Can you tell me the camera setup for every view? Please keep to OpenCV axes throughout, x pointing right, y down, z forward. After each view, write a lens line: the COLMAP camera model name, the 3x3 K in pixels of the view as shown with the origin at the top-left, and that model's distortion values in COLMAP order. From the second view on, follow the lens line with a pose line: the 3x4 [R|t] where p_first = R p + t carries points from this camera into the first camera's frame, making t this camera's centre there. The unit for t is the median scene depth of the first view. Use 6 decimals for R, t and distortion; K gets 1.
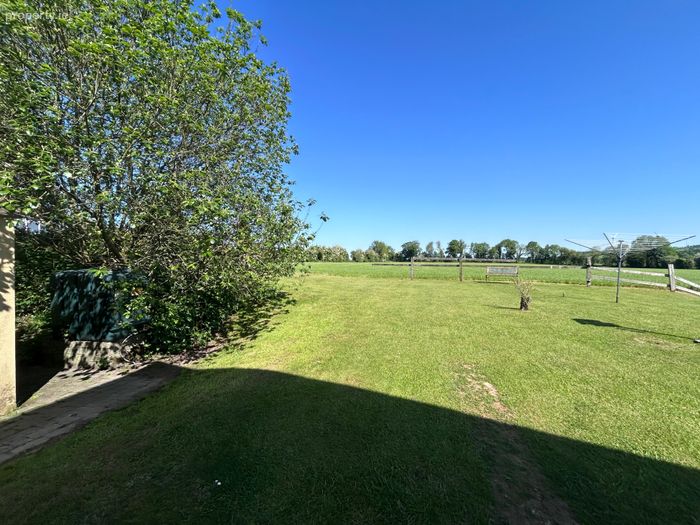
lens RADIAL K [[282.8, 0, 350.0], [0, 282.8, 262.5], [0, 0, 1]] dist [-0.001476, -0.000147]
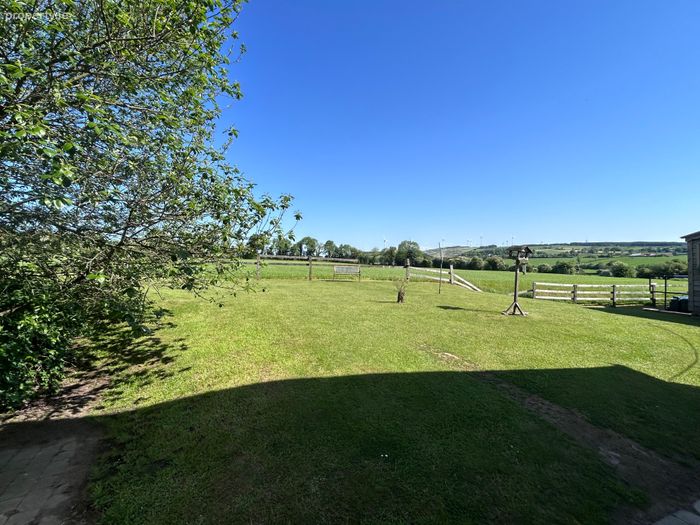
lens RADIAL K [[328.0, 0, 350.0], [0, 328.0, 262.5], [0, 0, 1]] dist [0.002431, 0.000056]
pose [[0.796198, 0.012677, 0.604904, -0.214202], [-0.018949, 0.999813, 0.003988, -0.003501], [-0.604740, -0.014637, 0.796289, 0.002261]]
